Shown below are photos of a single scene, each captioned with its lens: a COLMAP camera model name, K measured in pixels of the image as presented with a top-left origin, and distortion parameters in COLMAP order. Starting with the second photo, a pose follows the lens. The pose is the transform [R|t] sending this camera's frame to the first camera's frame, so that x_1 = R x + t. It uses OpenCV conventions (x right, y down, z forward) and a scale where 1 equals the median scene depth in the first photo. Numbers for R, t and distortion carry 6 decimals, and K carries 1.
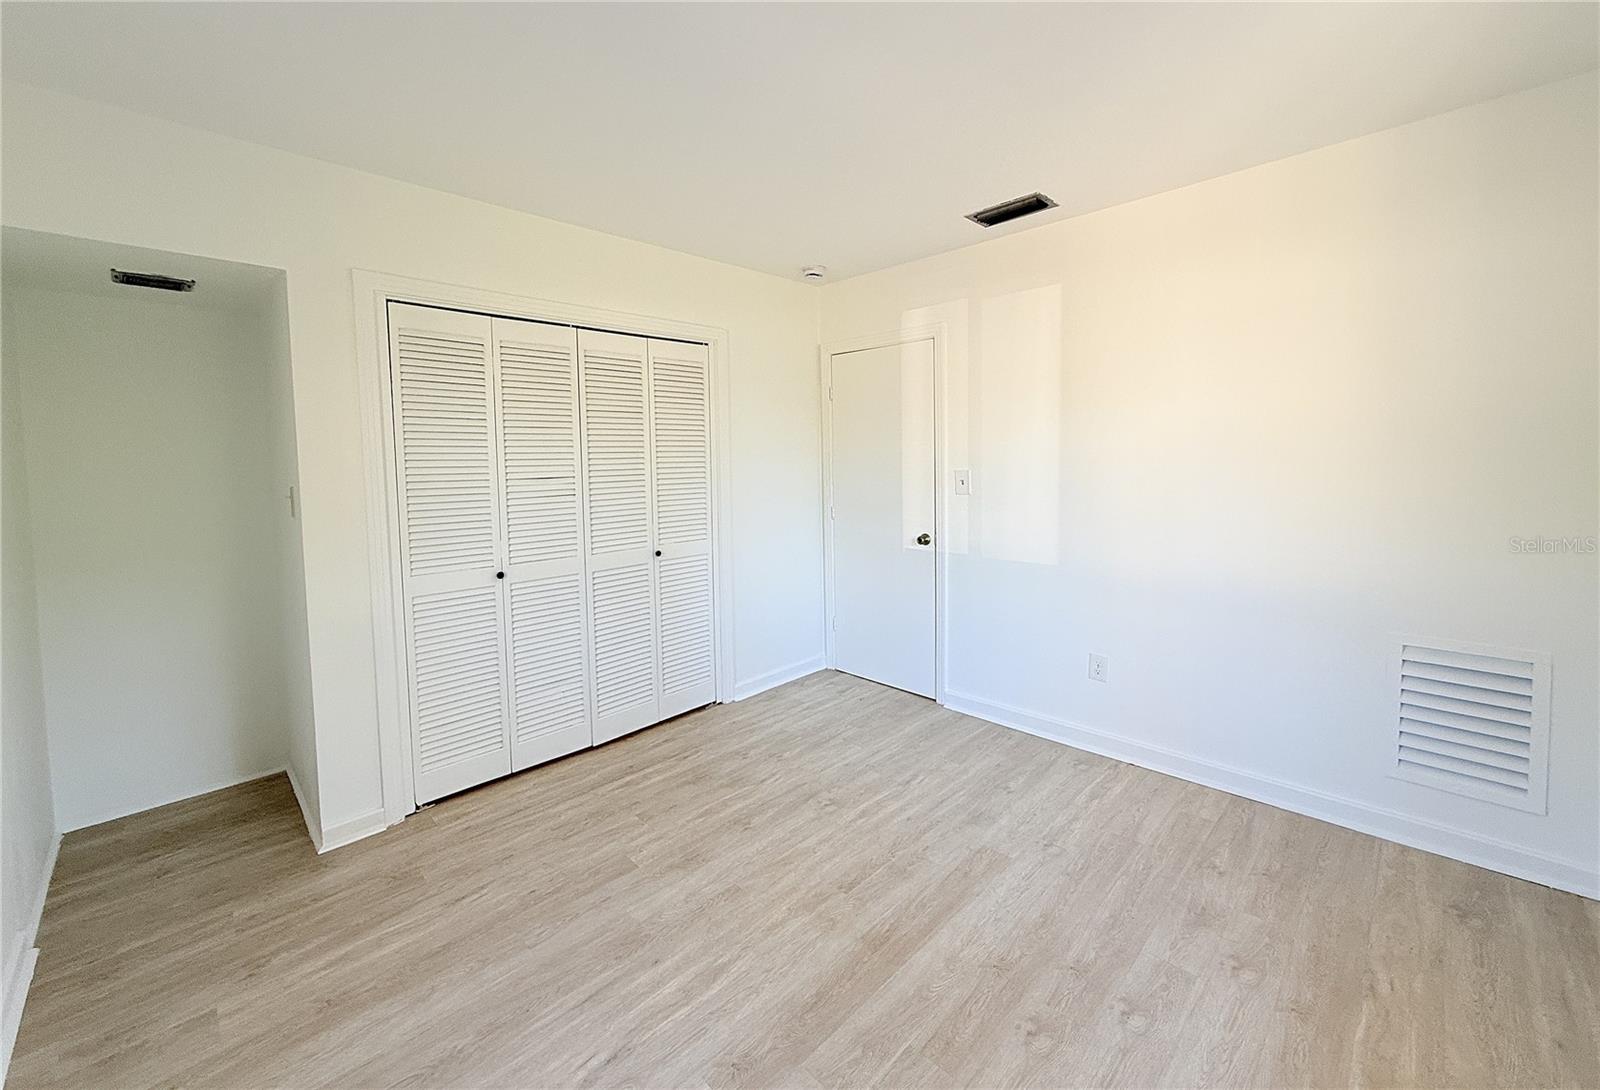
lens RADIAL K [[633.7, 0, 798.5], [0, 633.7, 491.0], [0, 0, 1]] dist [0.002516, -0.000113]
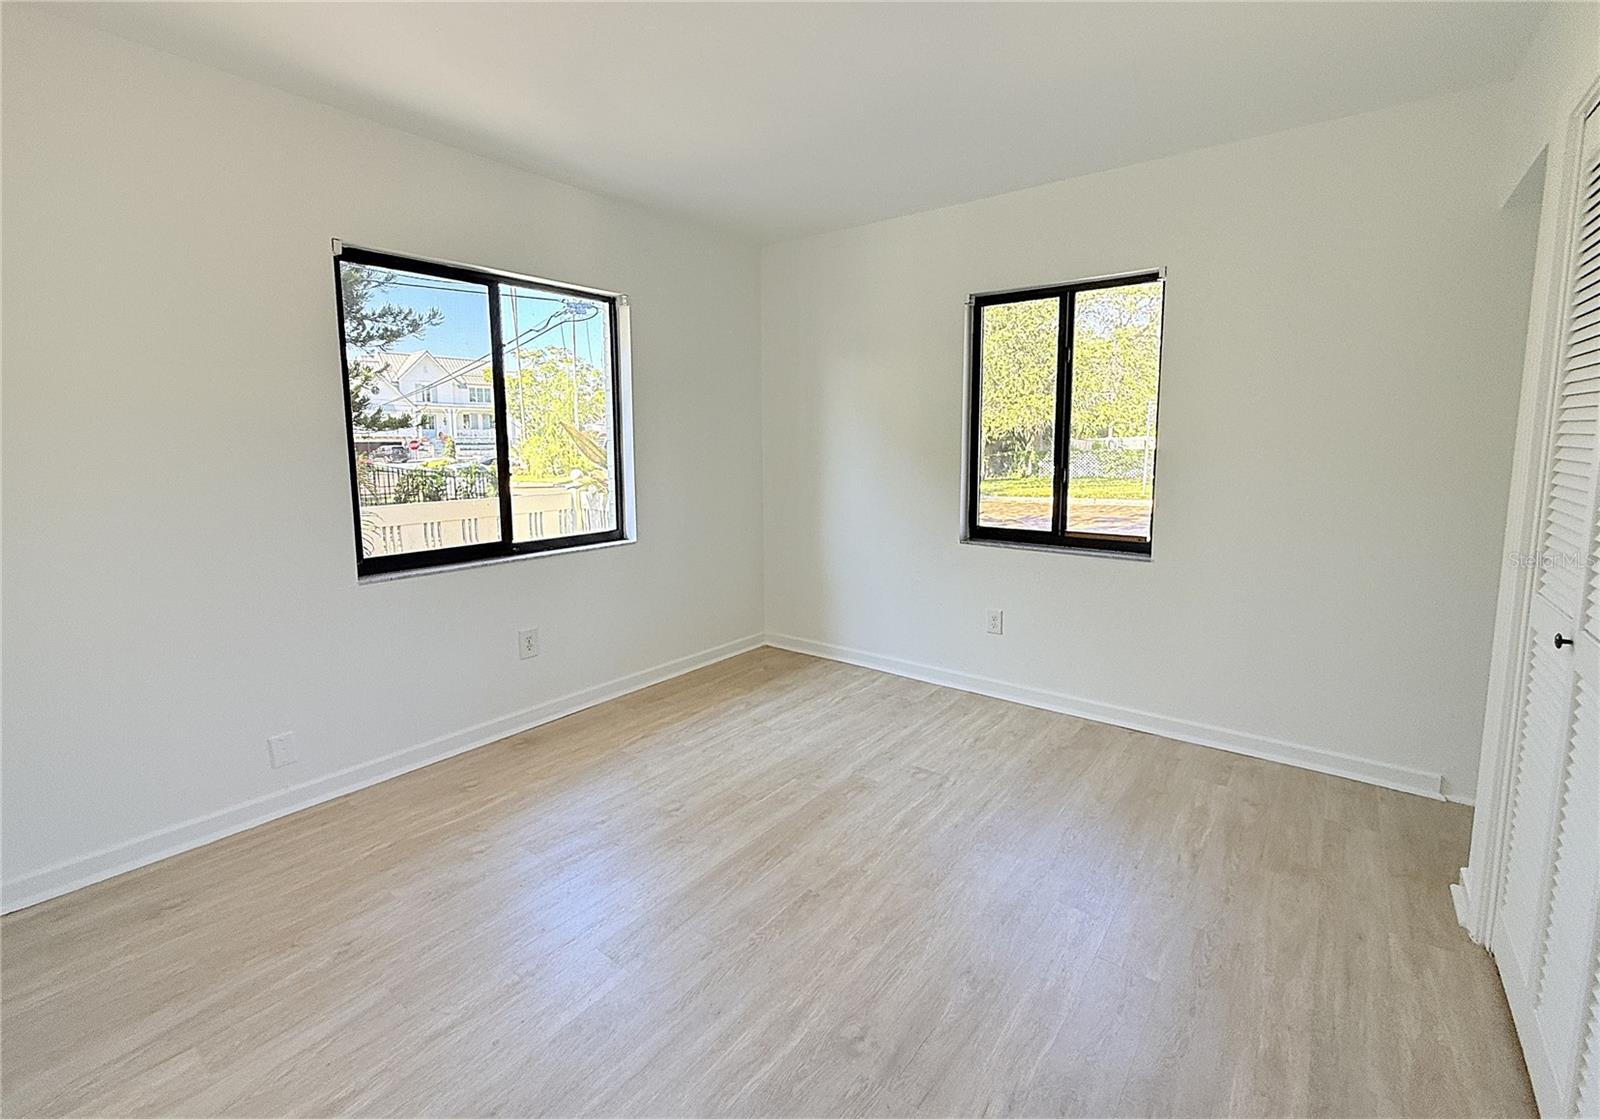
lens RADIAL K [[679.1, 0, 800.0], [0, 679.1, 559.5], [0, 0, 1]] dist [0.002071, 0.000281]
pose [[-0.991274, 0.044754, -0.123987, 0.178196], [0.015304, 0.973313, 0.228971, -0.056379], [0.130925, 0.225075, -0.965505, 1.736975]]
